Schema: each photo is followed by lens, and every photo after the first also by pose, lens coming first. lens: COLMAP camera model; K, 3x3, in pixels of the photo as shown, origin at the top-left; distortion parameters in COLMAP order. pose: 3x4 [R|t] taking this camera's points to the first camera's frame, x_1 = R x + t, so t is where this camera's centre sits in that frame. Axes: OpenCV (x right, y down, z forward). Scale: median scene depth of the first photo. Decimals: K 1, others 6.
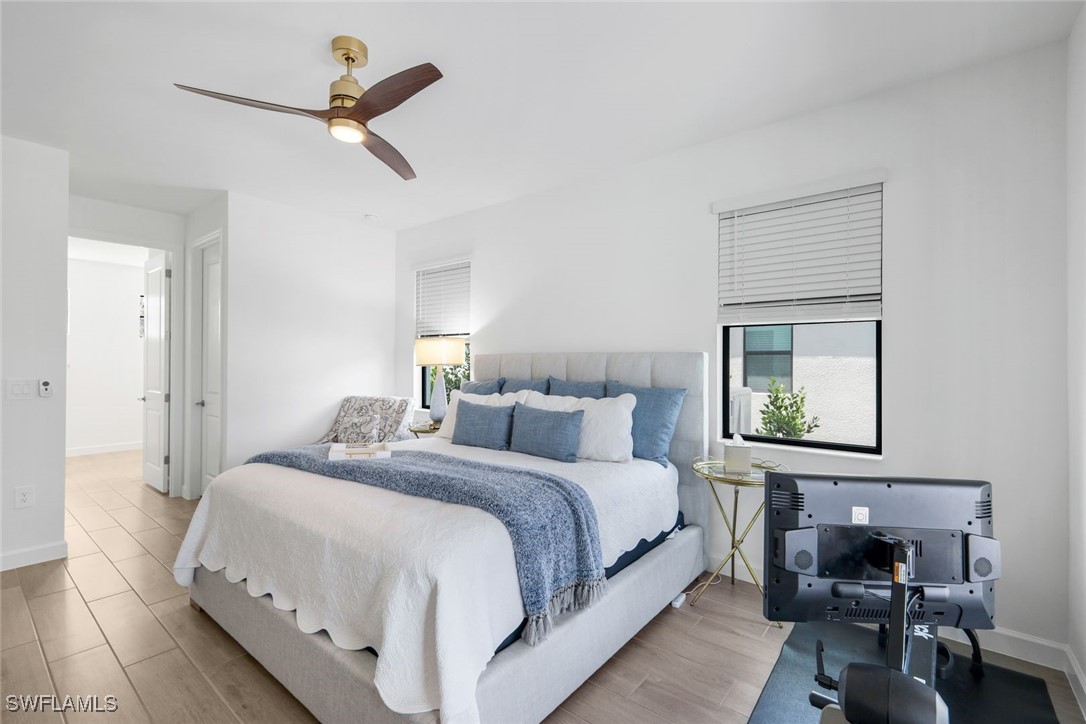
lens RADIAL K [[479.6, 0, 543.6], [0, 479.6, 361.0], [0, 0, 1]] dist [0.004601, 0.000014]
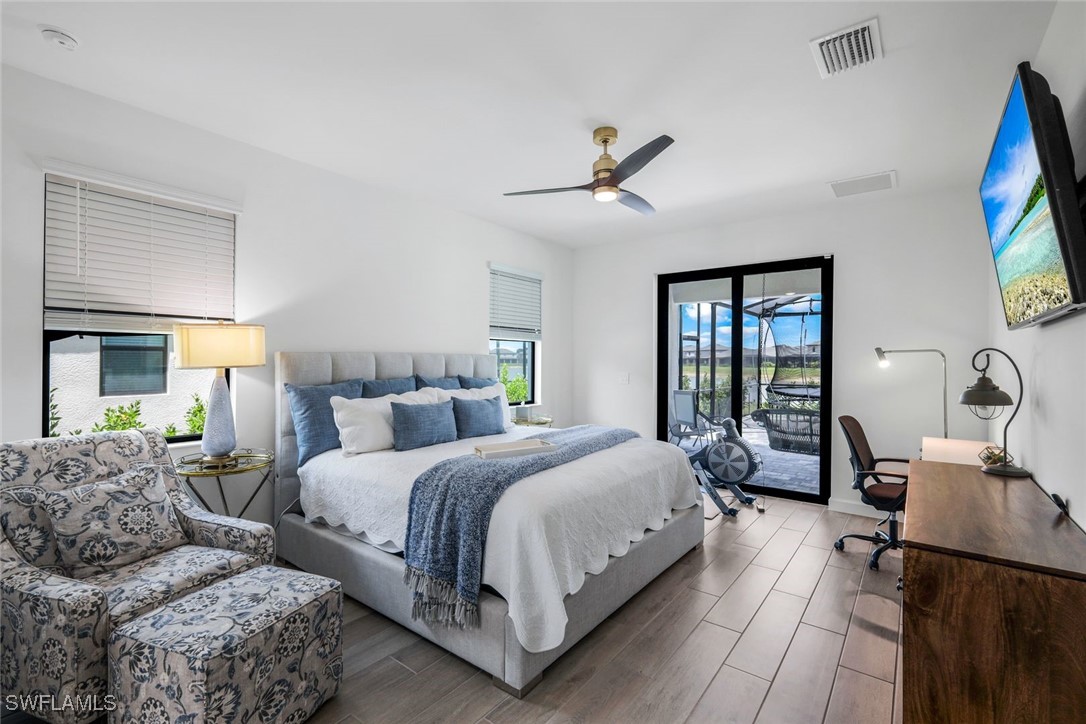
lens RADIAL K [[479.6, 0, 543.6], [0, 479.6, 361.0], [0, 0, 1]] dist [0.004601, 0.000014]
pose [[-0.013050, -0.003410, 0.999909, -1.252178], [-0.006868, 0.999971, 0.003320, -0.005297], [-0.999891, -0.006824, -0.013073, 0.841576]]
